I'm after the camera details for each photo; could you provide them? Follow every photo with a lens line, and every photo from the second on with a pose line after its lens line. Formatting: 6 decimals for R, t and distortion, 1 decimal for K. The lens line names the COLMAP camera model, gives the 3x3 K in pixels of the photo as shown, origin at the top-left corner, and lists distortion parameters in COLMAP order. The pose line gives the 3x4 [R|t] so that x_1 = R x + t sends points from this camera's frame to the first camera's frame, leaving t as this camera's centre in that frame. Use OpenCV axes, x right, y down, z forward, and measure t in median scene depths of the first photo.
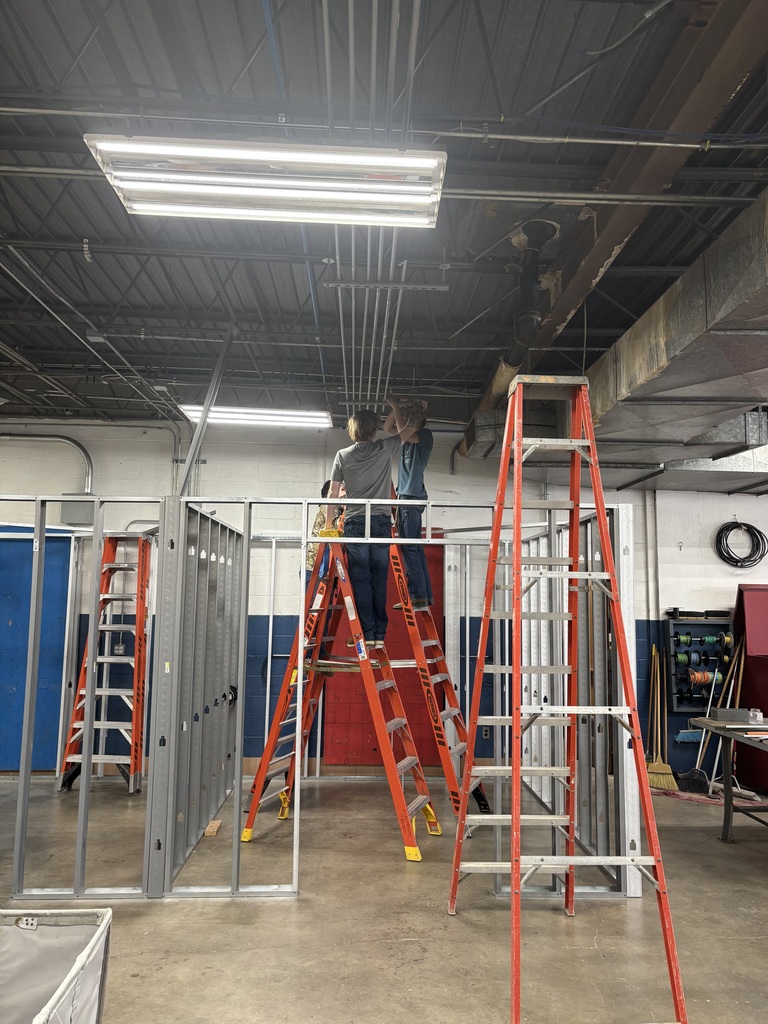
lens RADIAL K [[768.1, 0, 384.0], [0, 768.1, 512.0], [0, 0, 1]] dist [0.026283, -0.028666]
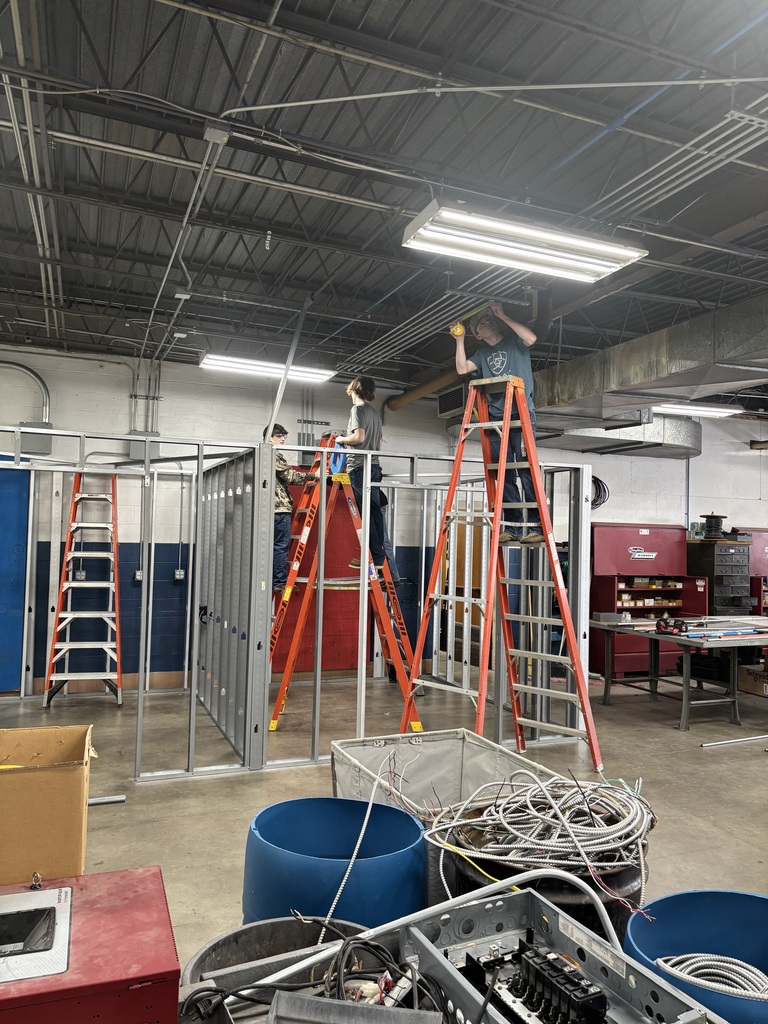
lens RADIAL K [[768.1, 0, 384.0], [0, 768.1, 512.0], [0, 0, 1]] dist [0.026283, -0.028666]
pose [[0.942237, 0.020363, 0.334326, -0.377932], [-0.050290, 0.995436, 0.081103, -0.015702], [-0.331149, -0.093232, 0.938961, -0.136271]]
